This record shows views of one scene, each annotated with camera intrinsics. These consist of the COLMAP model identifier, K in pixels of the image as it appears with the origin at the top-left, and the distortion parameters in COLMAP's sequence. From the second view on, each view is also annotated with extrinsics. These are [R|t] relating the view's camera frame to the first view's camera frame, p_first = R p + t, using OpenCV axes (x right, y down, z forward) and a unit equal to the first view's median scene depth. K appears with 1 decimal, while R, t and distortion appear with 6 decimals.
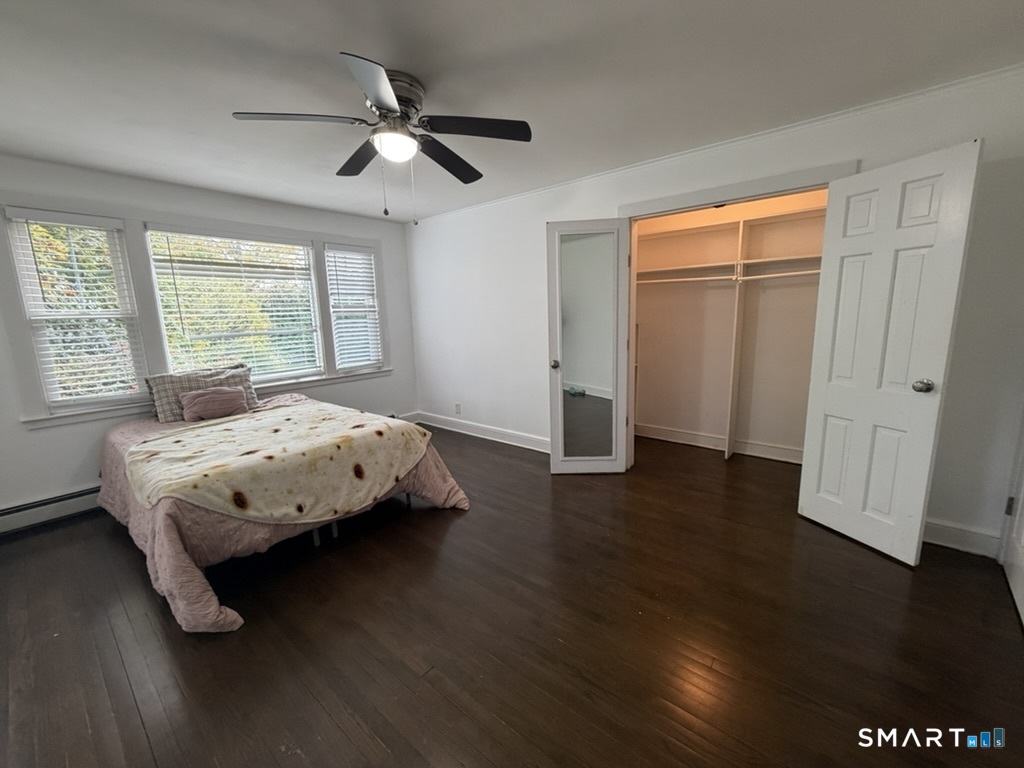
lens RADIAL K [[414.5, 0, 515.7], [0, 414.5, 384.9], [0, 0, 1]] dist [0.001375, 0.000572]
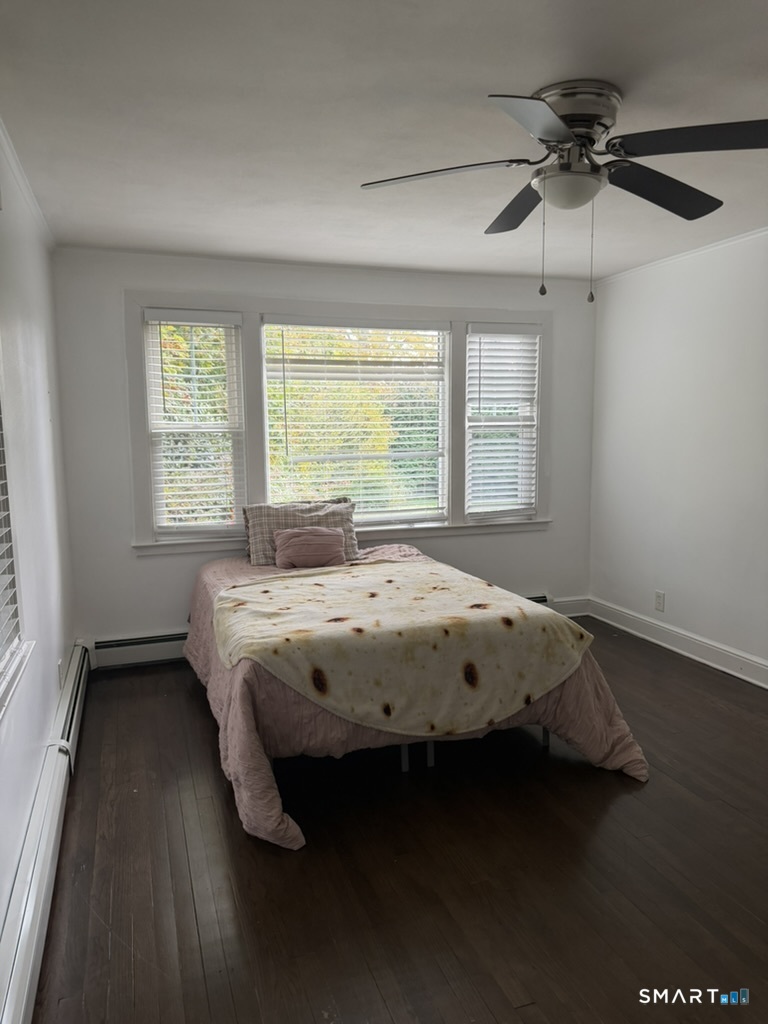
lens RADIAL K [[730.4, 0, 382.3], [0, 730.4, 510.8], [0, 0, 1]] dist [0.085257, -0.016159]
pose [[0.853798, 0.079965, -0.514426, 0.073374], [-0.102989, 0.994548, -0.016336, -0.015607], [0.510315, 0.066928, 0.857379, -0.084137]]
